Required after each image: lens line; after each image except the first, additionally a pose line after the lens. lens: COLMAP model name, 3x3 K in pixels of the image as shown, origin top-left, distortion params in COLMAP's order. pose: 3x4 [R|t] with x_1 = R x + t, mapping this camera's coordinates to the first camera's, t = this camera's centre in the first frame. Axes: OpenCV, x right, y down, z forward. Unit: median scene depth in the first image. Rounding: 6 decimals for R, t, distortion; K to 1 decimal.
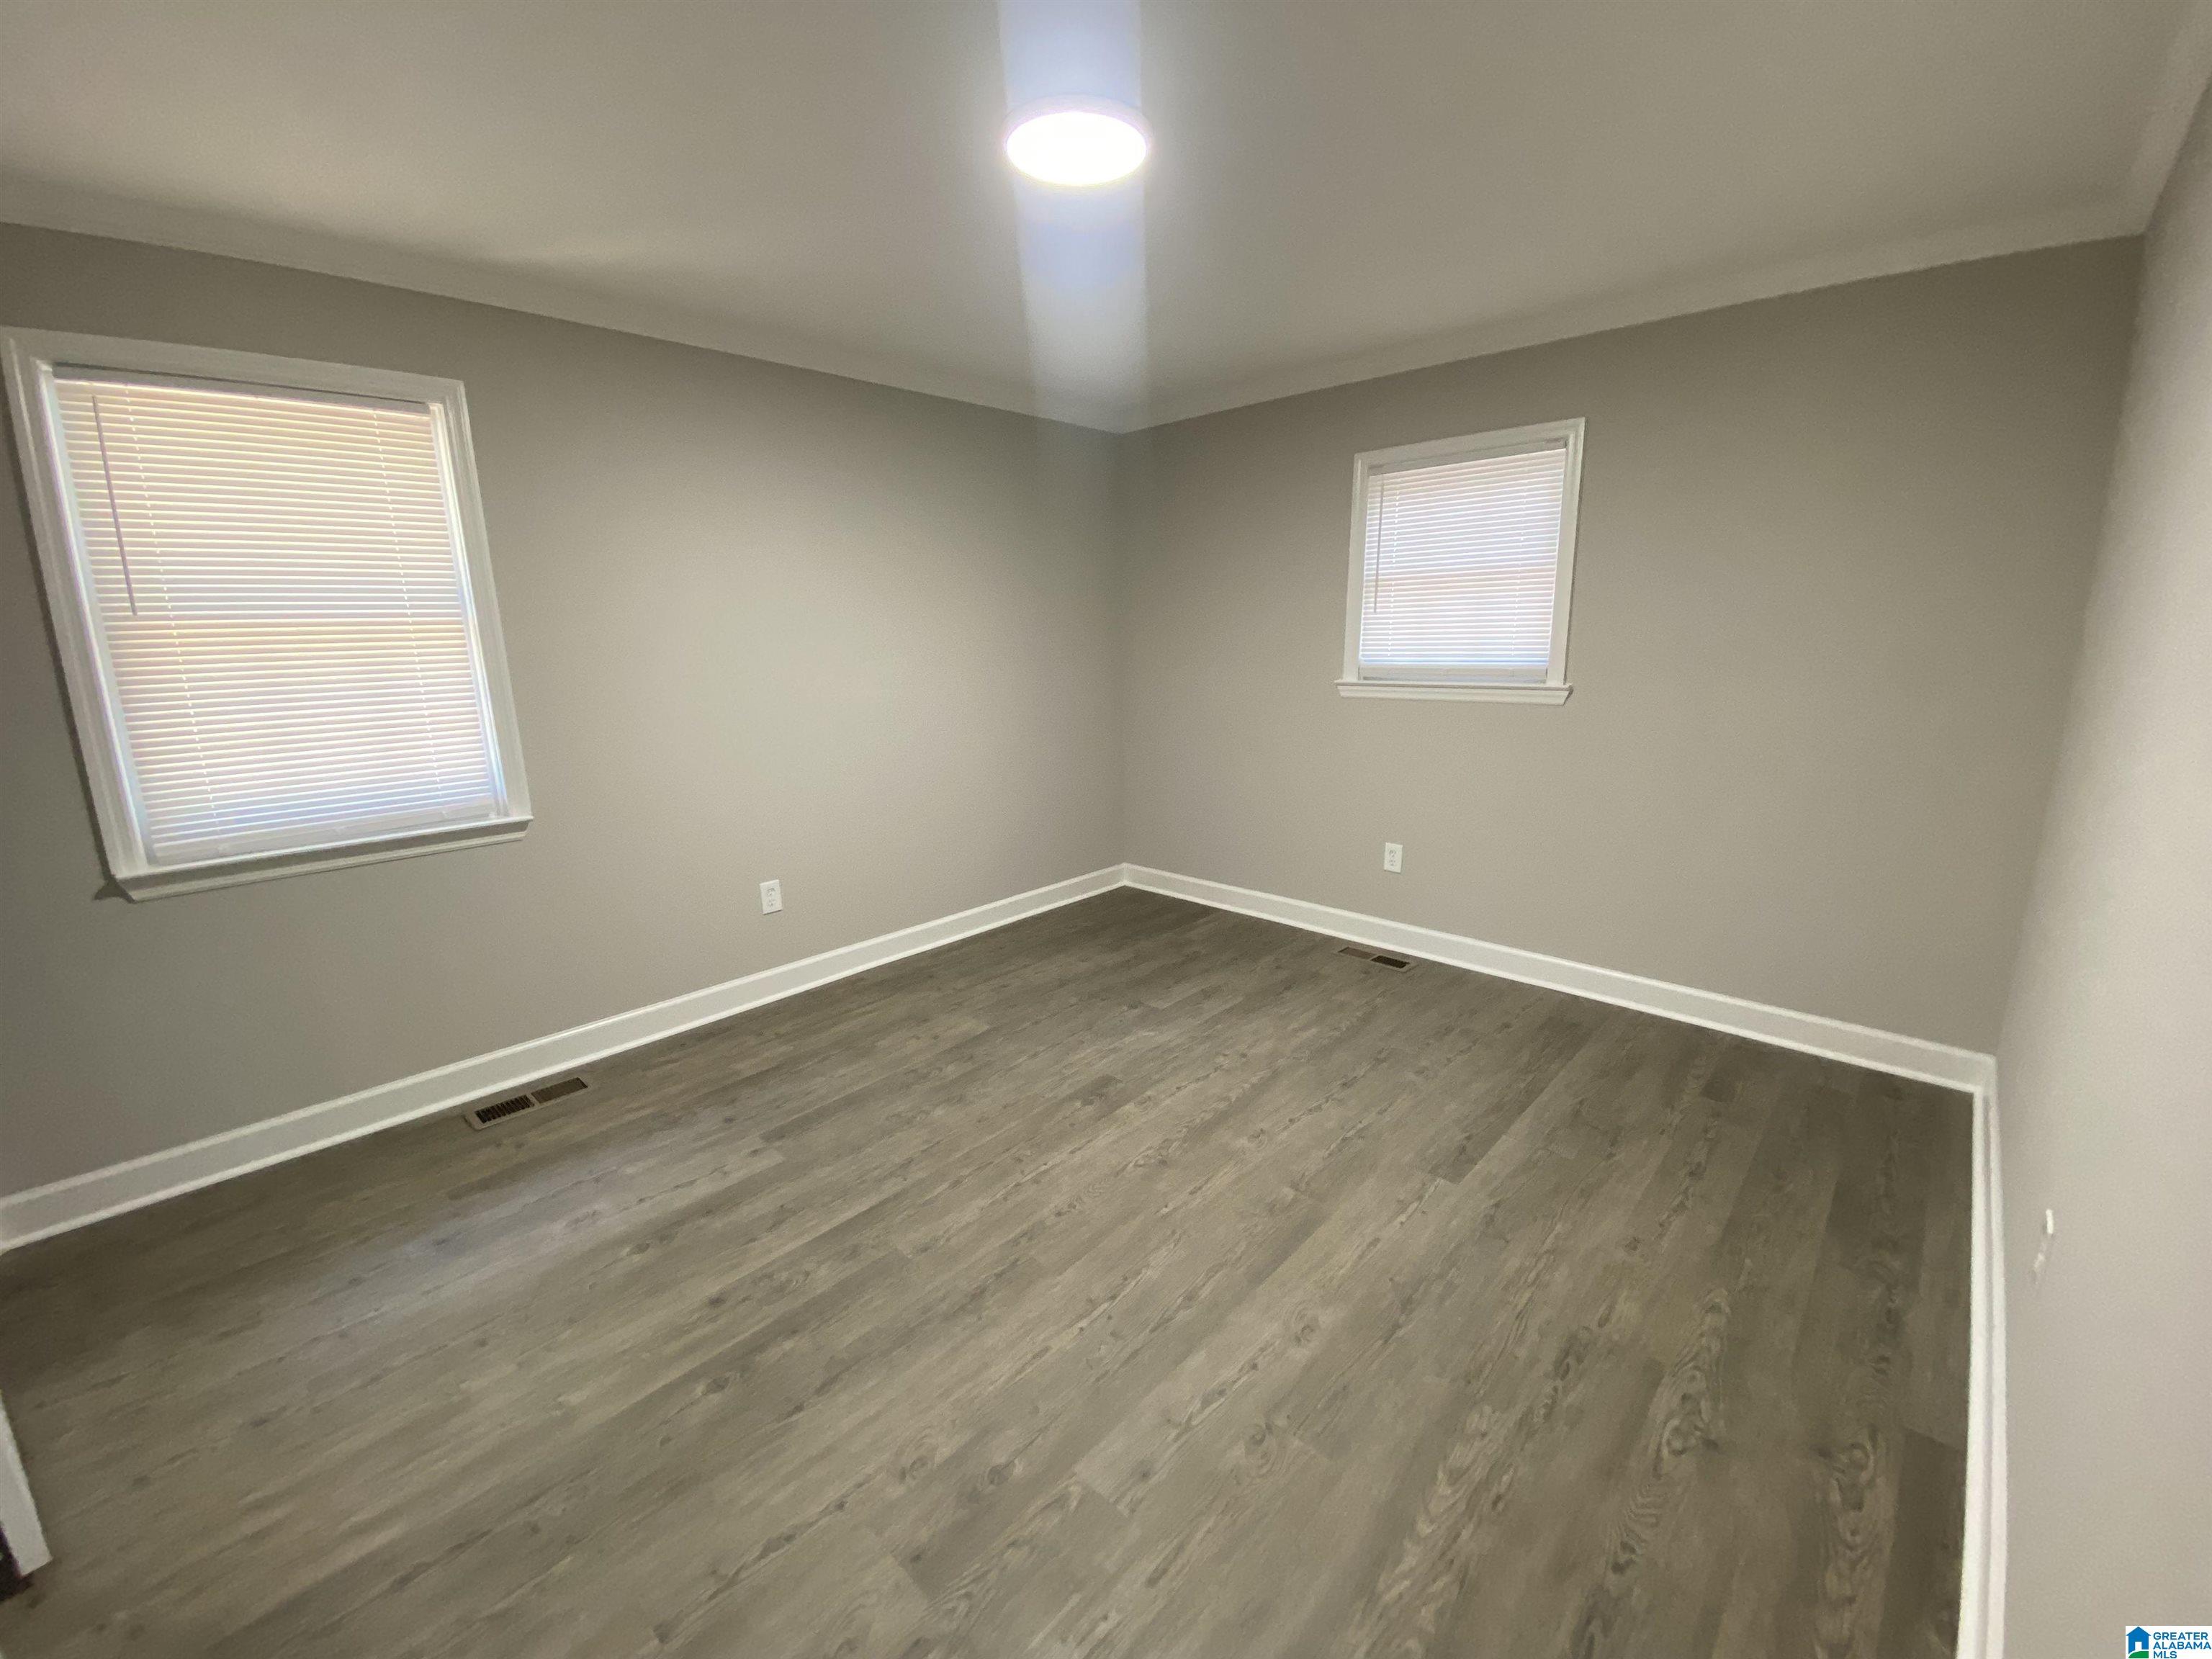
lens RADIAL K [[906.4, 0, 1107.9], [0, 906.4, 835.1], [0, 0, 1]] dist [0.029933, -0.002353]
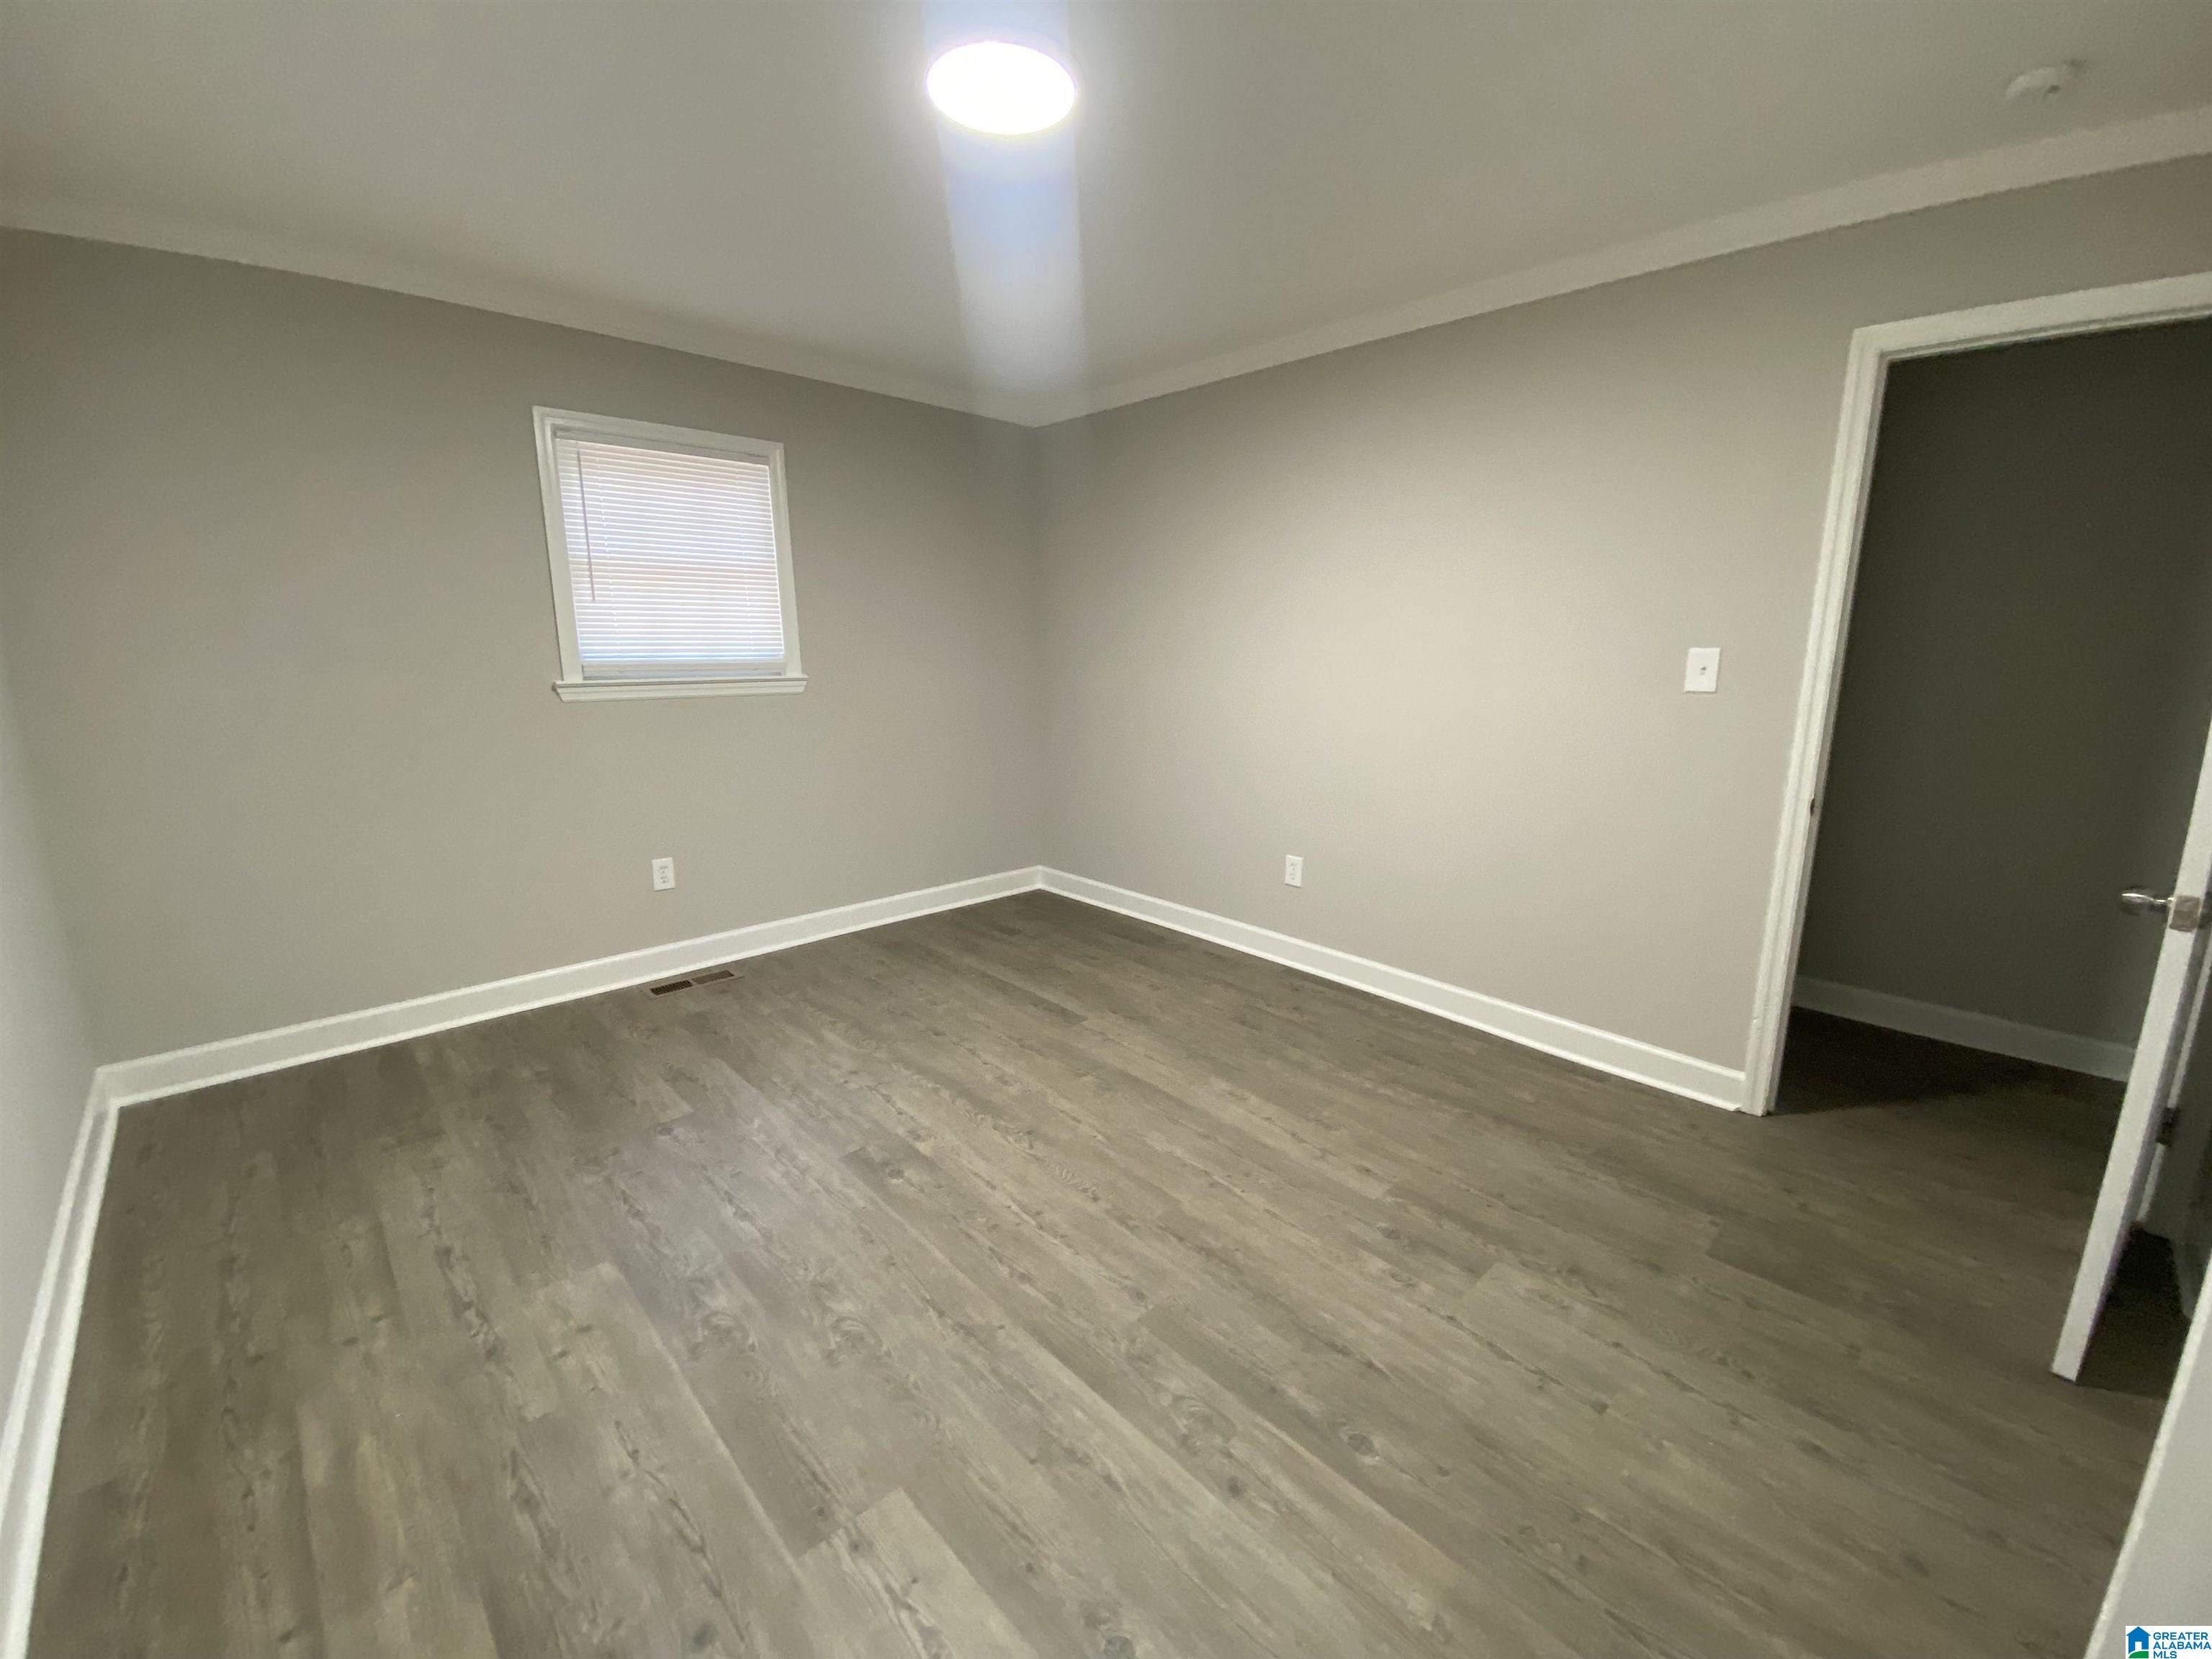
lens RADIAL K [[906.4, 0, 1106.5], [0, 906.4, 825.1], [0, 0, 1]] dist [0.029933, -0.002353]
pose [[0.054571, -0.185049, 0.981213, -0.742648], [0.227761, 0.959078, 0.168207, -0.101348], [-0.972187, 0.214303, 0.094484, 0.646761]]
